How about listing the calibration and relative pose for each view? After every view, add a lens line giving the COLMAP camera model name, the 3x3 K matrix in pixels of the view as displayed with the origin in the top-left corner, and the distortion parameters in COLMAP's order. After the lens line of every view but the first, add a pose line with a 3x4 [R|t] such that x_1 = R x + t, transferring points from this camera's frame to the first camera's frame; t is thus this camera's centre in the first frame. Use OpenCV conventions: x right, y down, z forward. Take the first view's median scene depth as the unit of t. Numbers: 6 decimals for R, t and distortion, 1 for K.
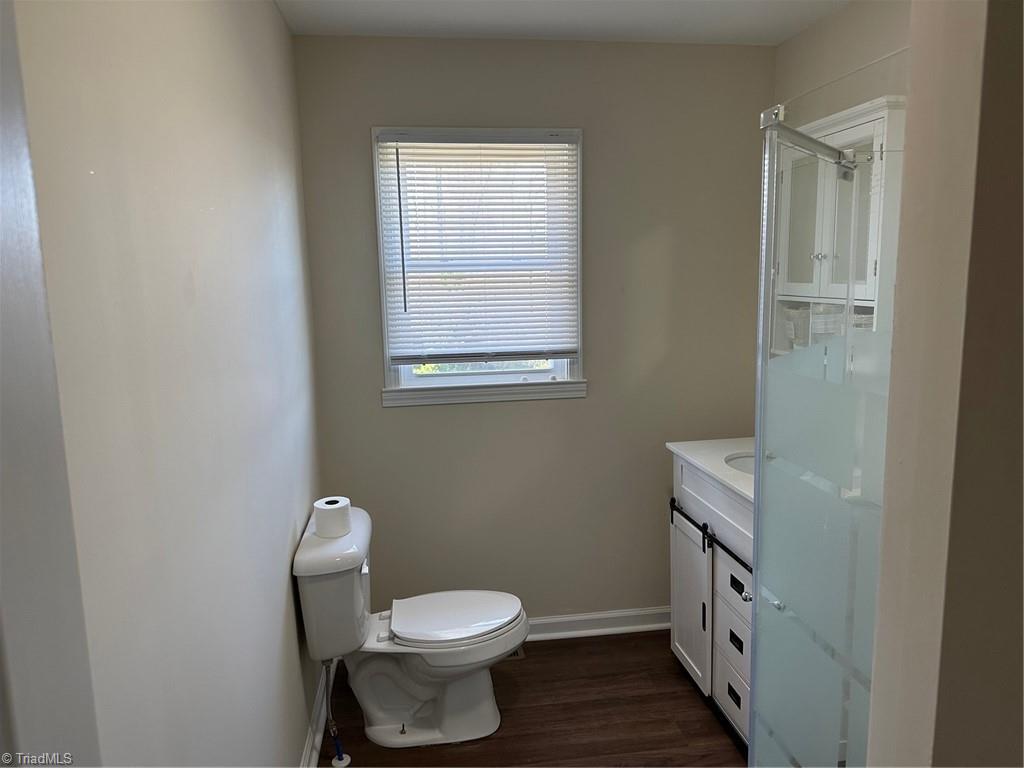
lens RADIAL K [[728.2, 0, 512.0], [0, 728.2, 384.0], [0, 0, 1]] dist [0.106402, -0.091246]
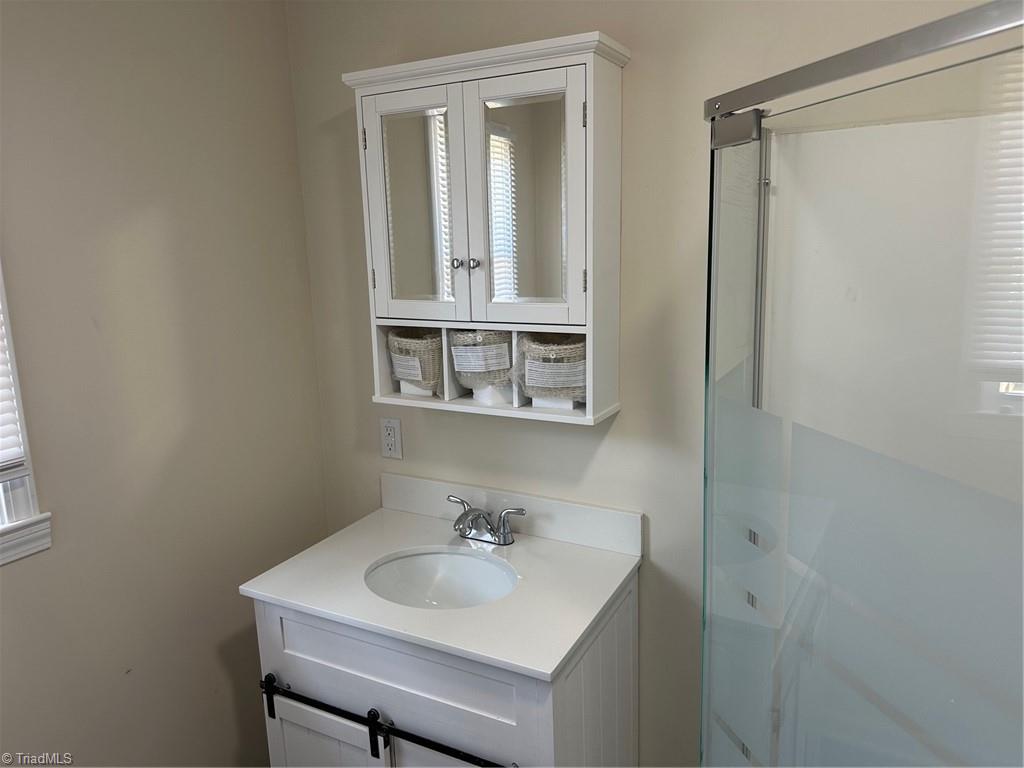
lens RADIAL K [[728.2, 0, 512.0], [0, 728.2, 384.0], [0, 0, 1]] dist [0.106402, -0.091246]
pose [[0.603090, -0.137188, 0.785787, -0.103910], [0.132560, 0.988639, 0.070863, -0.098307], [-0.786581, 0.061427, 0.614424, 0.530391]]
